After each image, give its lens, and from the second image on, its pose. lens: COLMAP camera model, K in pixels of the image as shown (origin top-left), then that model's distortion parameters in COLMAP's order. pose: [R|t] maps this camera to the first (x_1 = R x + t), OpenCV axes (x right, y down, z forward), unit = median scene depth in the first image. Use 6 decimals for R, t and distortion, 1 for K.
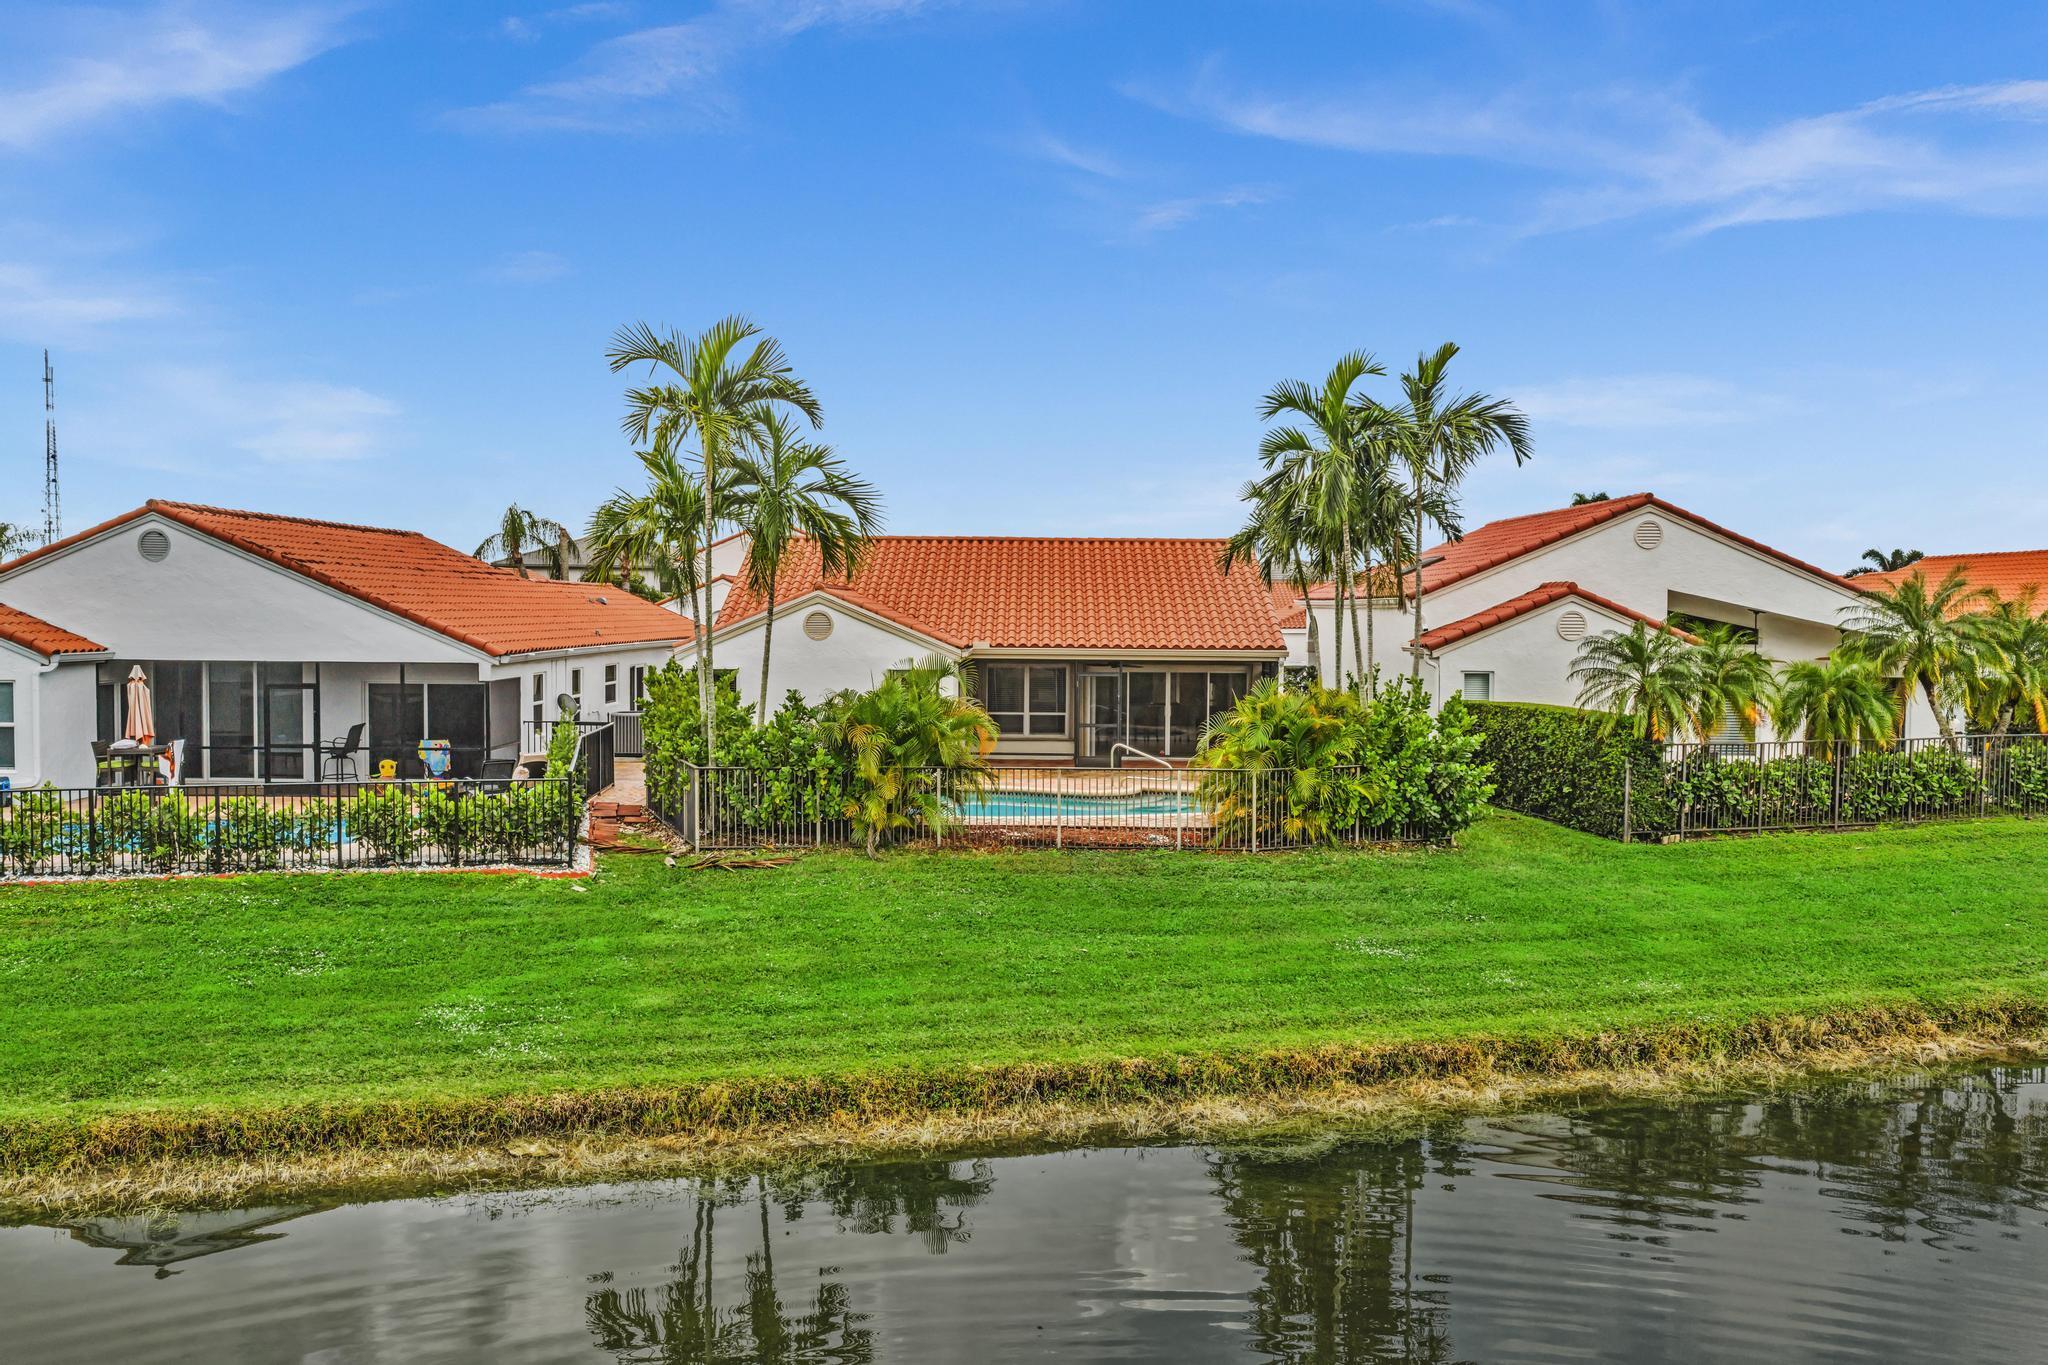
lens RADIAL K [[1662.0, 0, 1034.0], [0, 1662.0, 685.0], [0, 0, 1]] dist [0.006559, -0.017083]
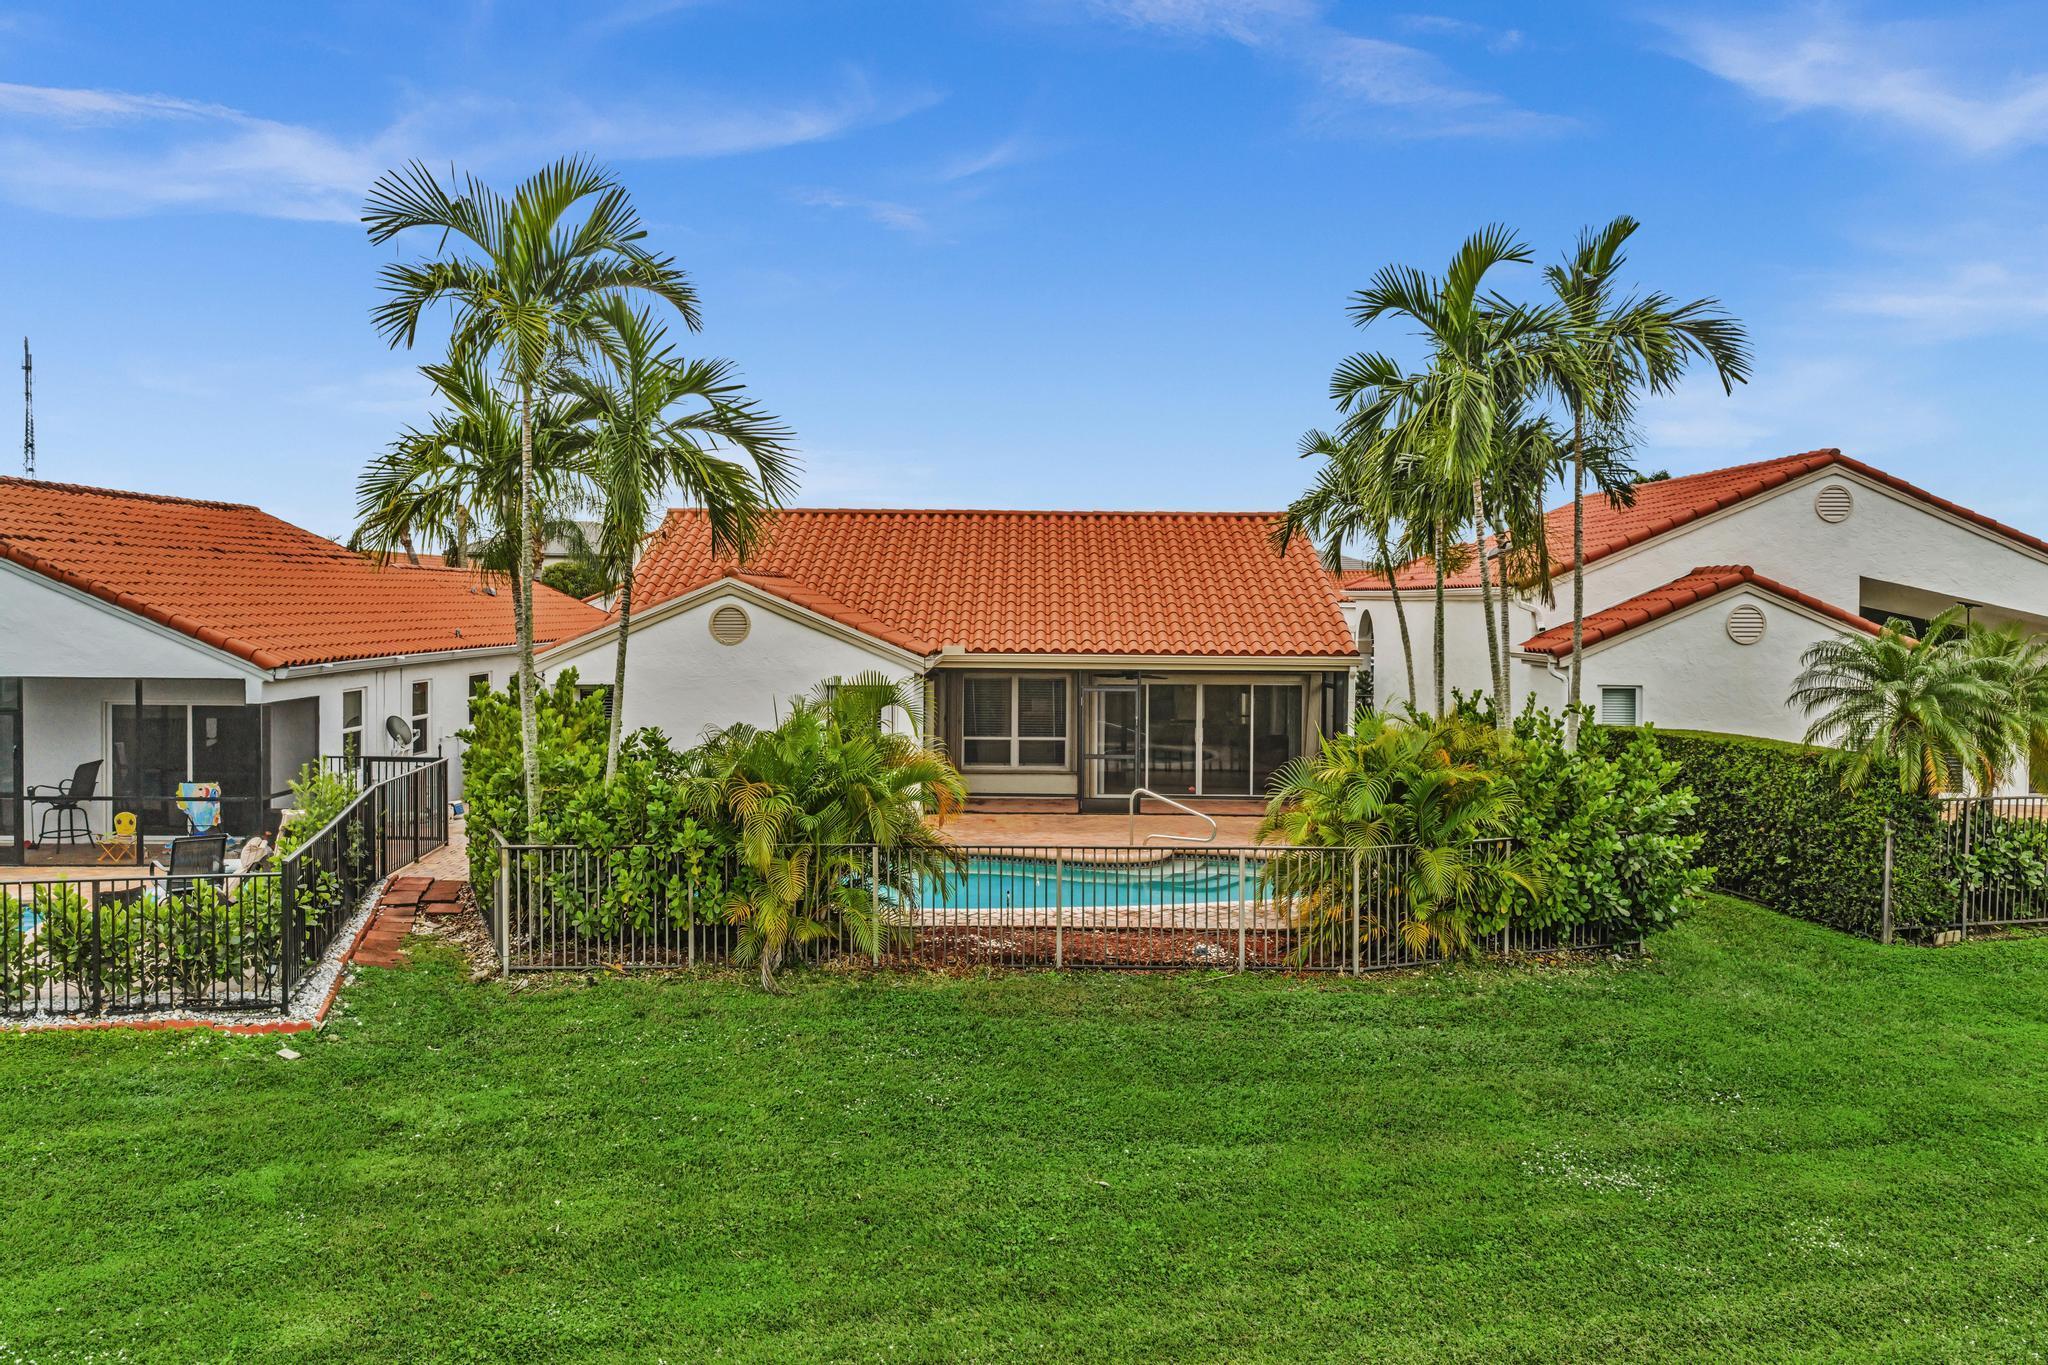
lens RADIAL K [[1662.0, 0, 1023.9], [0, 1662.0, 673.9], [0, 0, 1]] dist [0.006559, -0.017083]
pose [[0.999995, -0.000398, -0.002984, 0.002956], [0.000394, 0.999999, -0.001402, -0.015651], [0.002984, 0.001400, 0.999995, 0.317696]]
